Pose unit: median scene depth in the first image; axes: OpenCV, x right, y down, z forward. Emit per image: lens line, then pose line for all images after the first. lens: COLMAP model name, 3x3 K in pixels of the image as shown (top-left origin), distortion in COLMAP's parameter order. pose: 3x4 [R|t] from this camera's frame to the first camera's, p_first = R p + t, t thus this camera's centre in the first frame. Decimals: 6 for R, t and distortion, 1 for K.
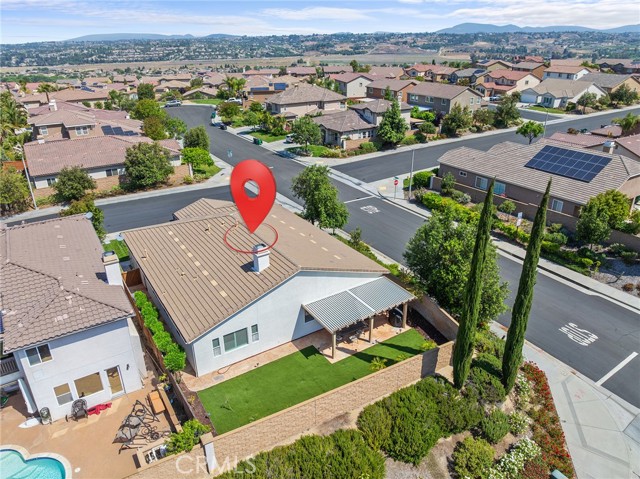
lens RADIAL K [[461.9, 0, 320.5], [0, 461.9, 241.0], [0, 0, 1]] dist [0.001978, -0.005594]
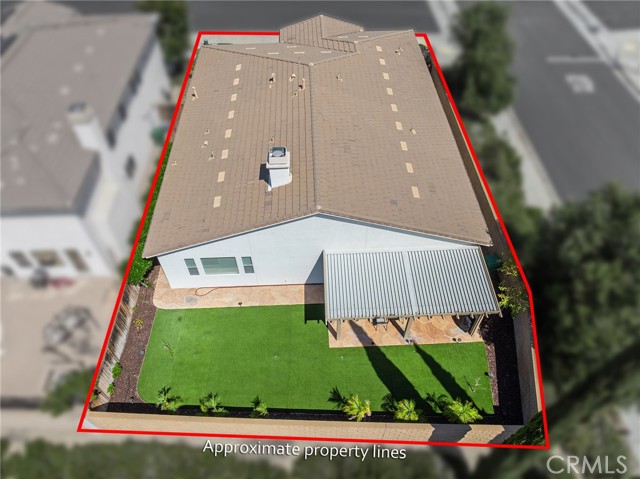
lens RADIAL K [[461.9, 0, 319.5], [0, 461.9, 237.0], [0, 0, 1]] dist [0.001978, -0.005594]
pose [[0.855723, 0.391927, -0.337833, 0.182086], [-0.209059, 0.859115, 0.467136, -0.201805], [0.473321, -0.329112, 0.817100, 0.468905]]
